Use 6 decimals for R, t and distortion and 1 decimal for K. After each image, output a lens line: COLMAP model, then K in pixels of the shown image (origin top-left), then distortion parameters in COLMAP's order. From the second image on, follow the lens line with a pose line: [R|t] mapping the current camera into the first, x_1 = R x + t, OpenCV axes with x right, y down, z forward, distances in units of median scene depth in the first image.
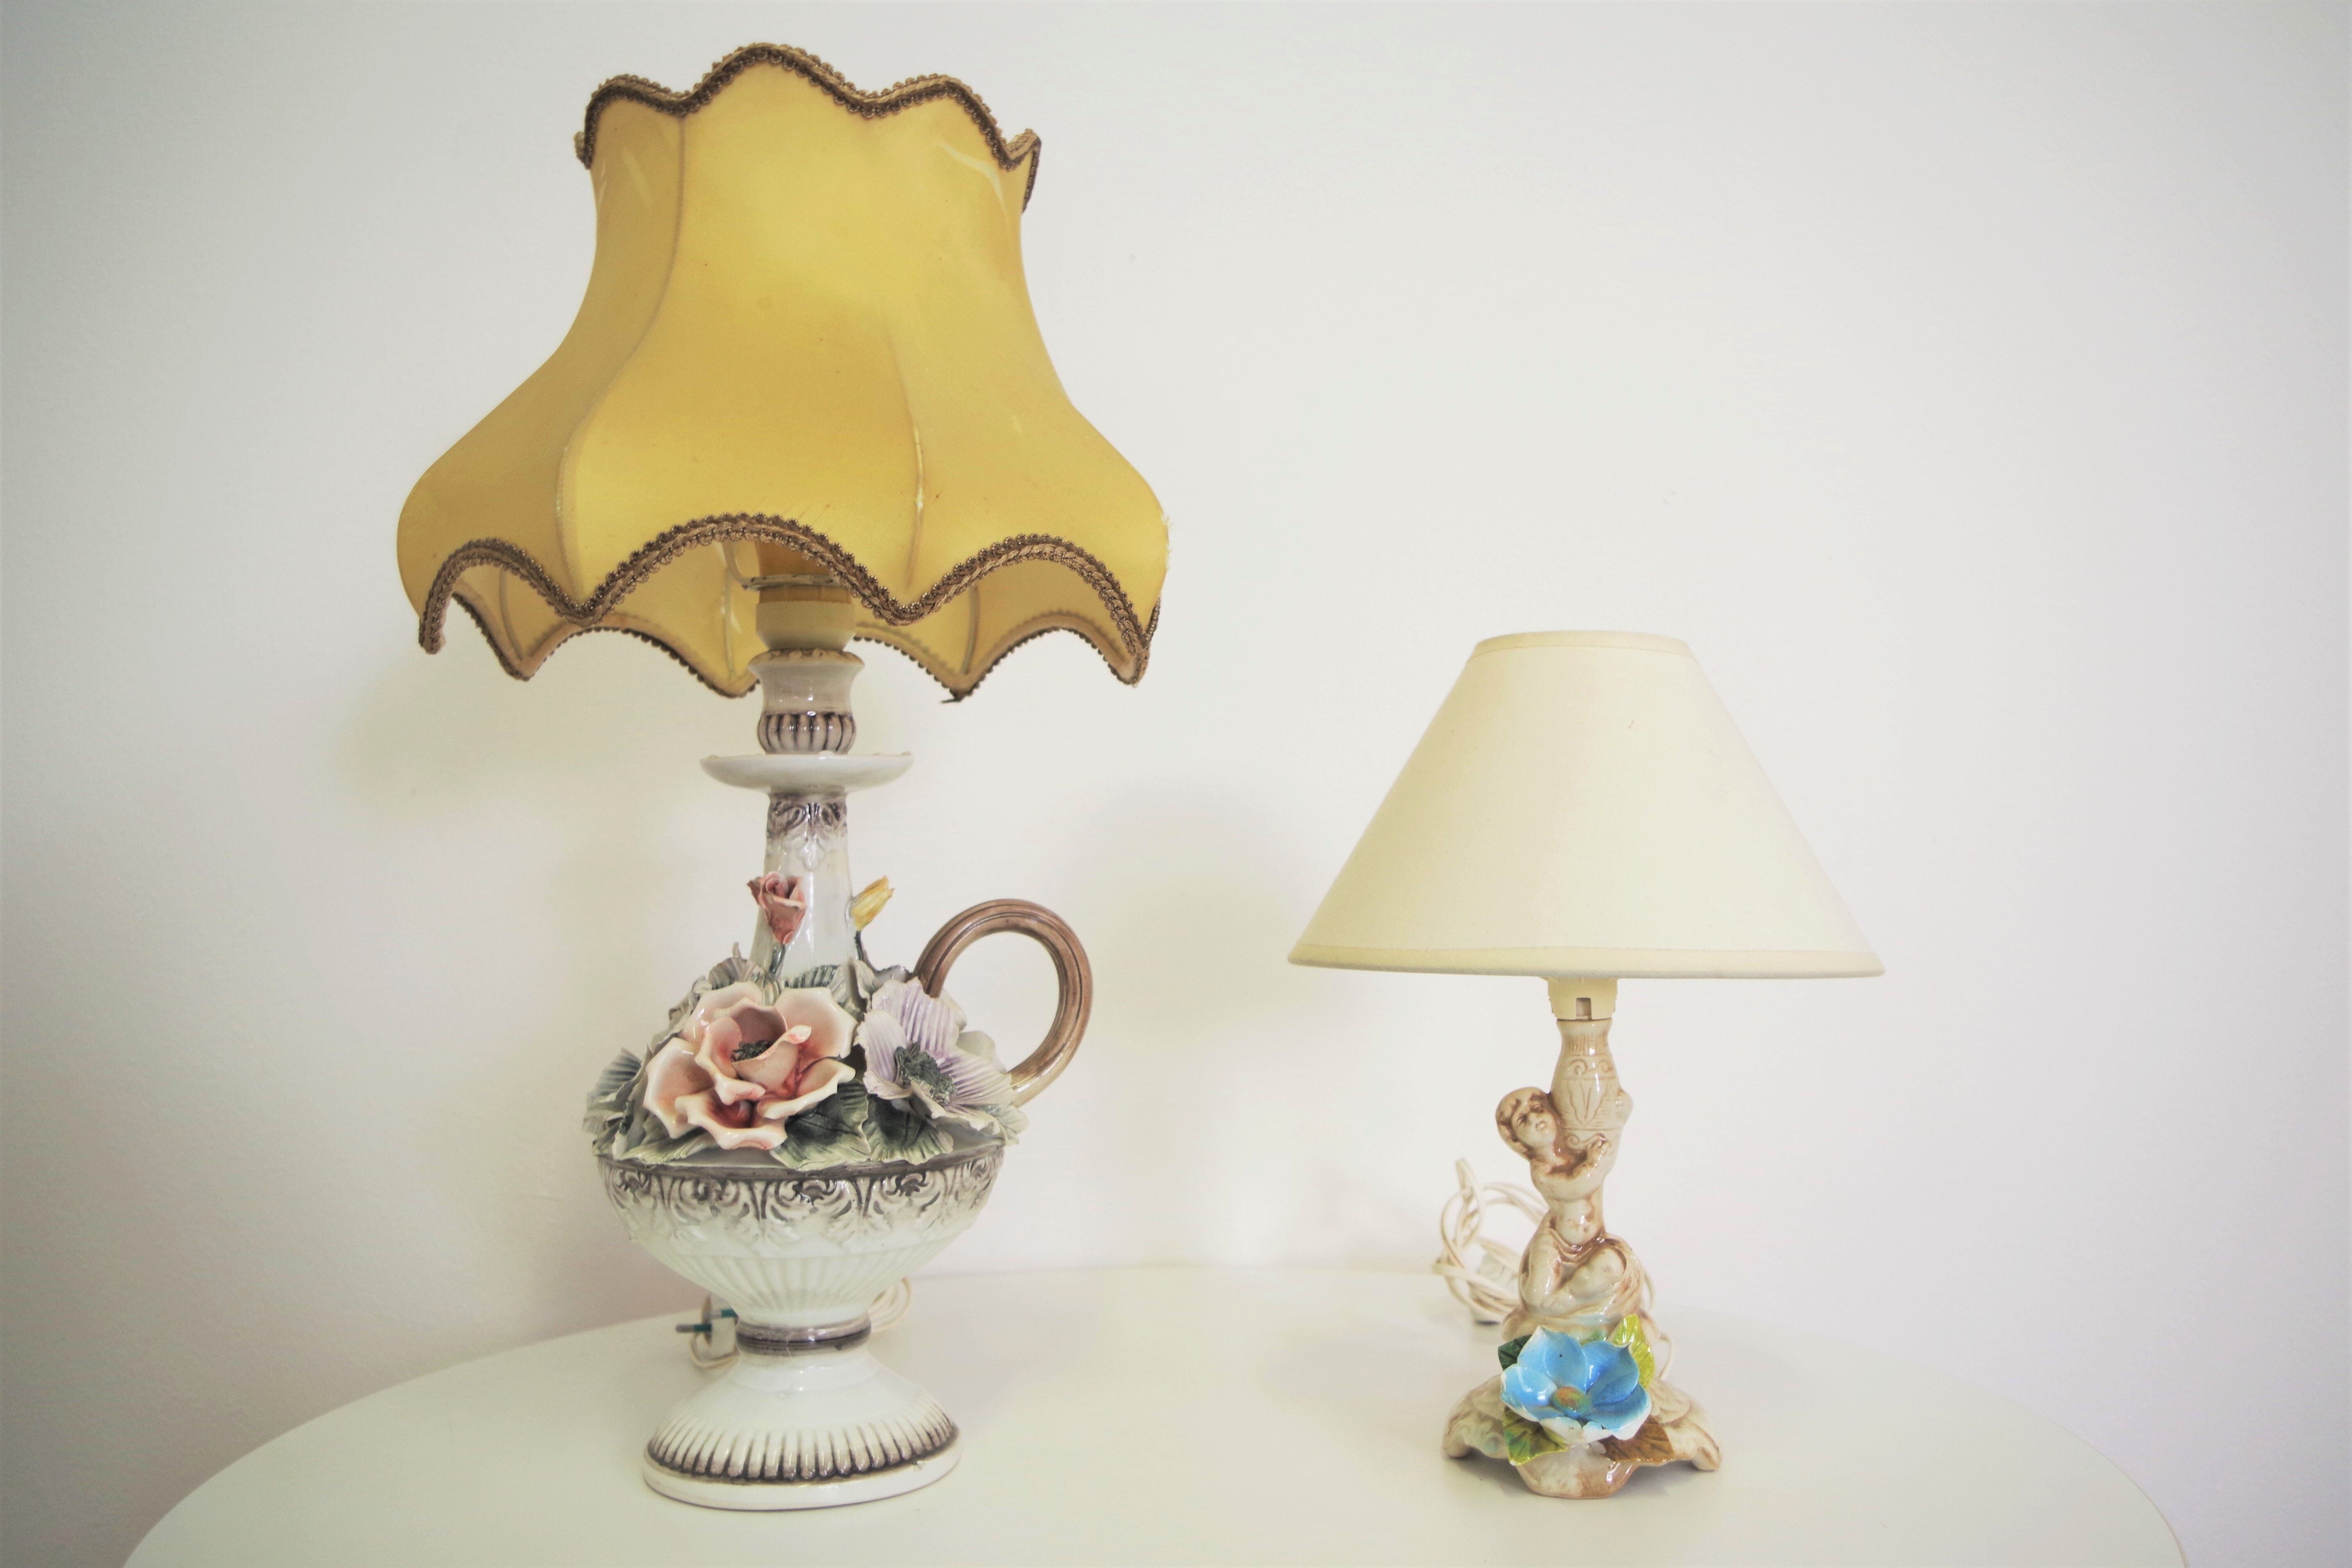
lens RADIAL K [[2157.8, 0, 1184.2], [0, 2157.8, 930.8], [0, 0, 1]] dist [-0.163851, 0.012545]
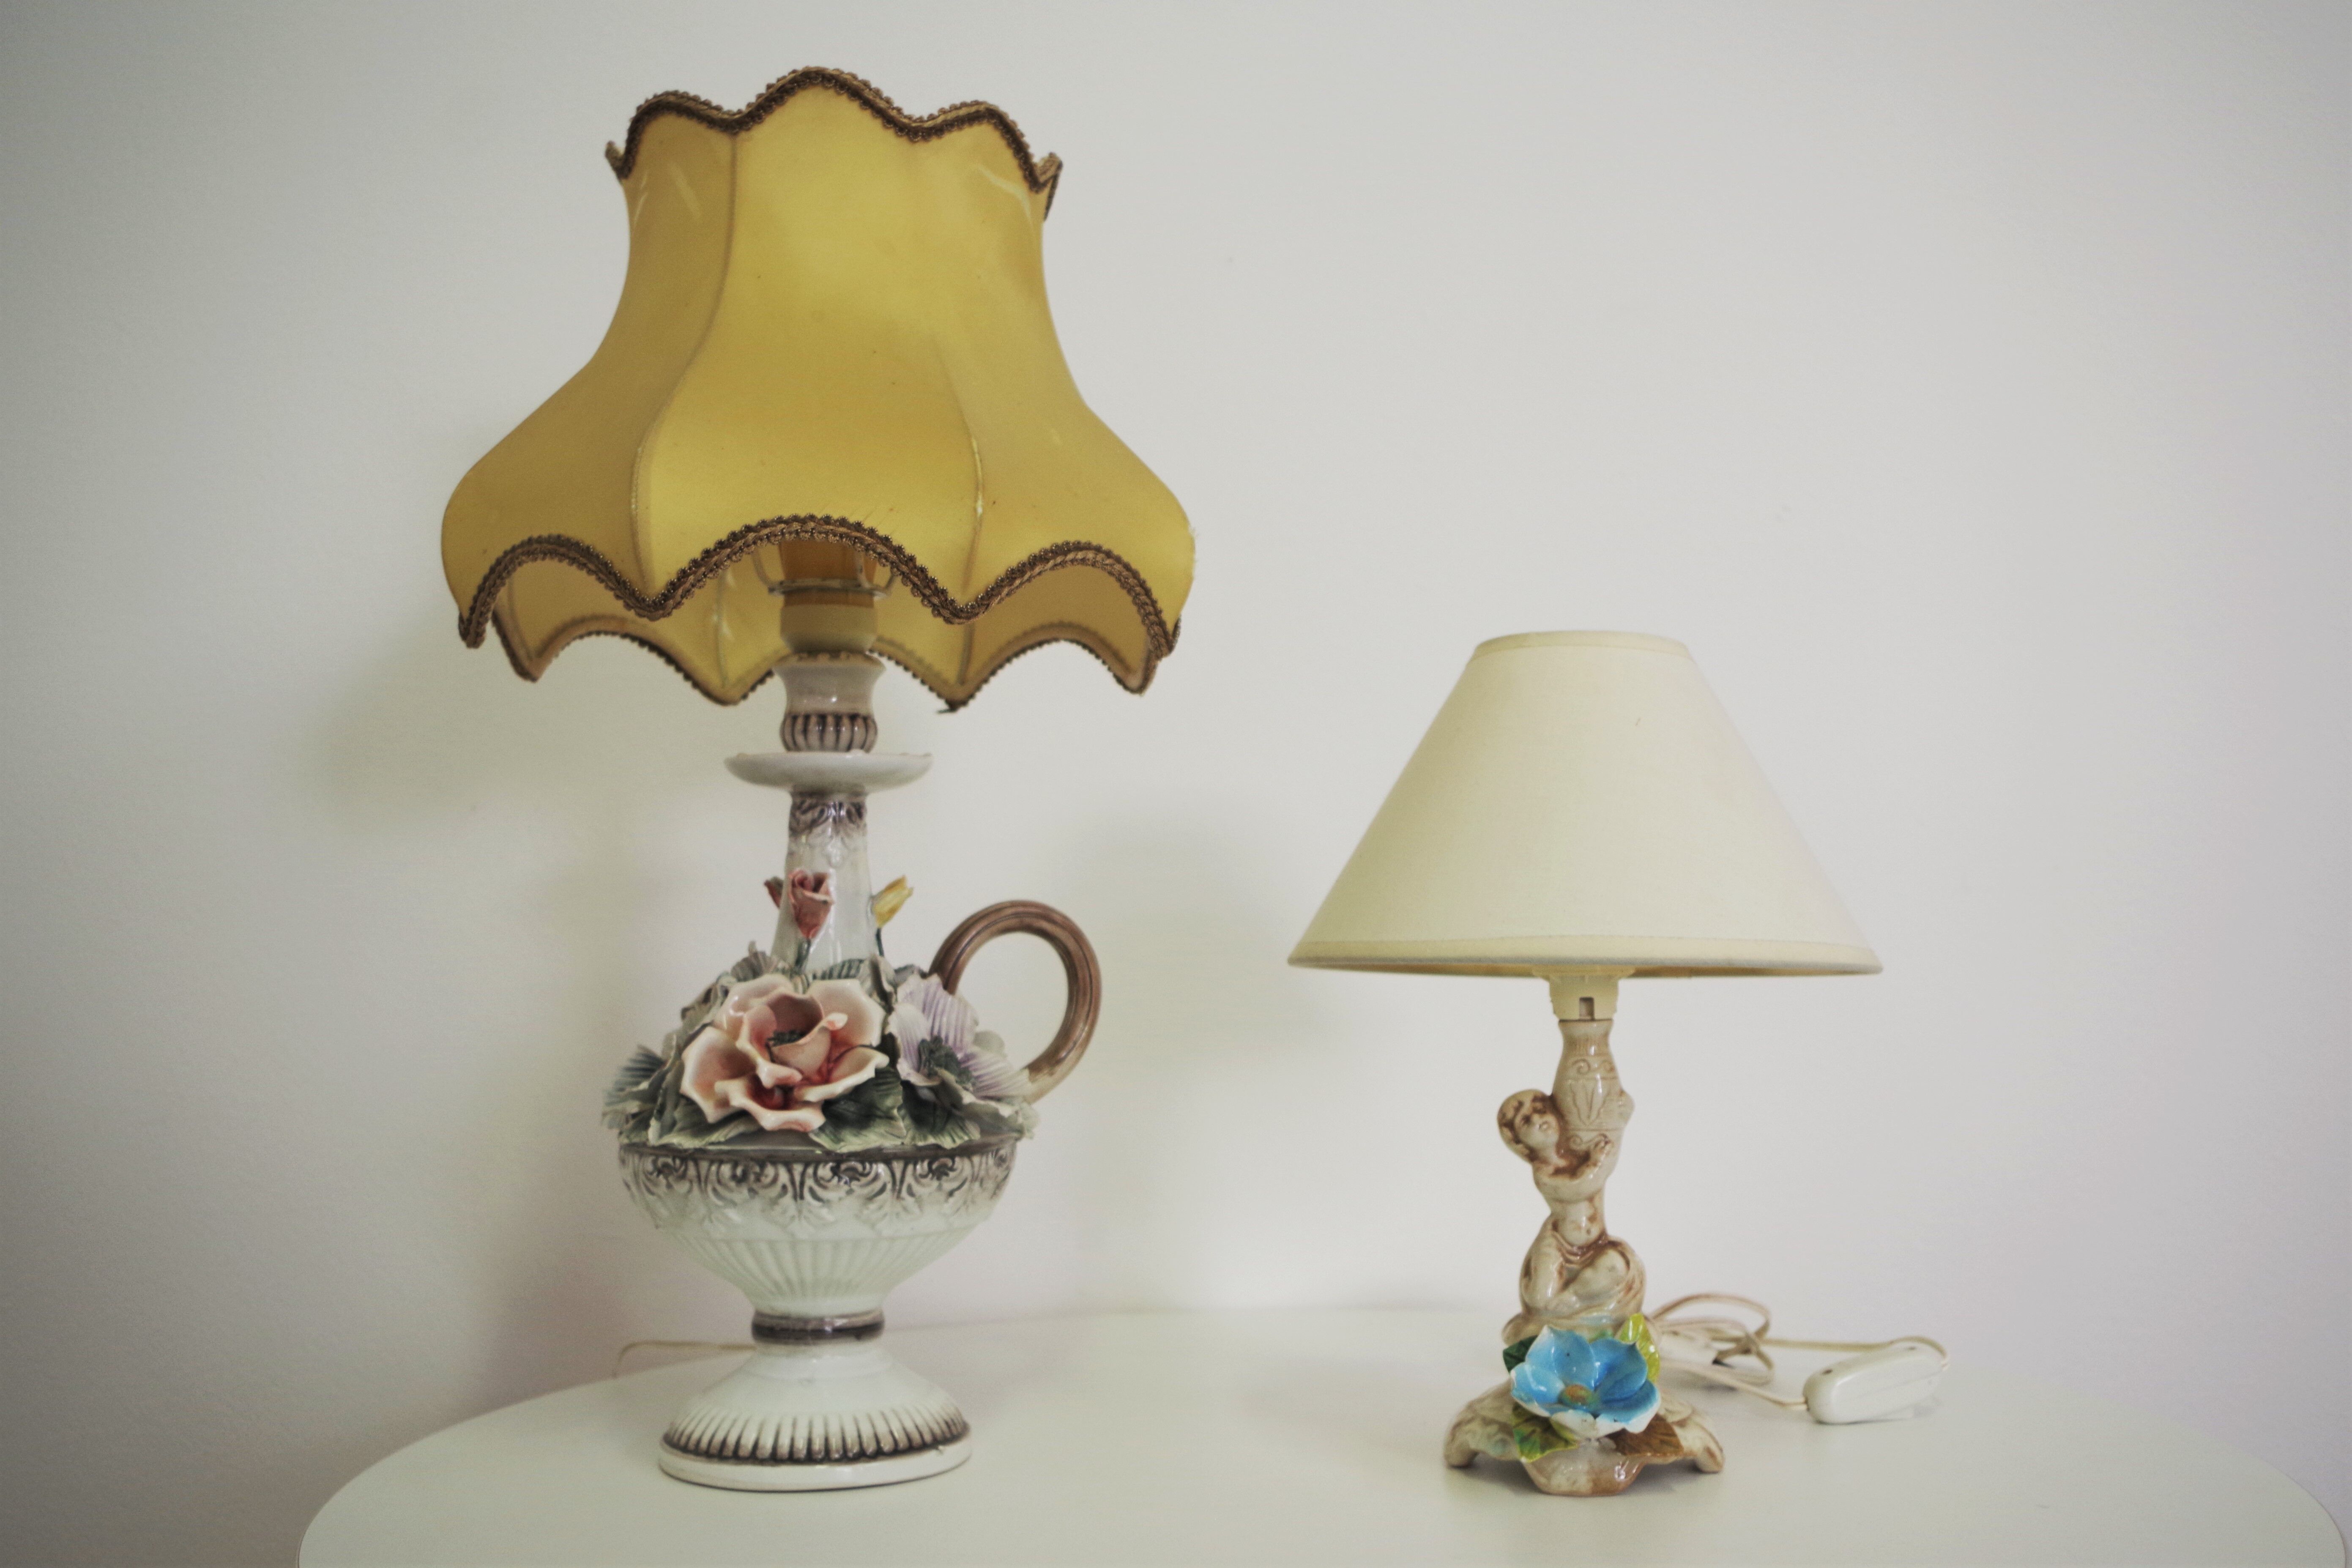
lens RADIAL K [[2284.0, 0, 1176.0], [0, 2284.0, 784.0], [0, 0, 1]] dist [-0.085654, -0.006504]
pose [[0.999660, 0.008319, 0.024724, -0.040907], [-0.006195, 0.996378, -0.084803, 0.024849], [-0.025340, 0.084621, 0.996091, -0.093747]]
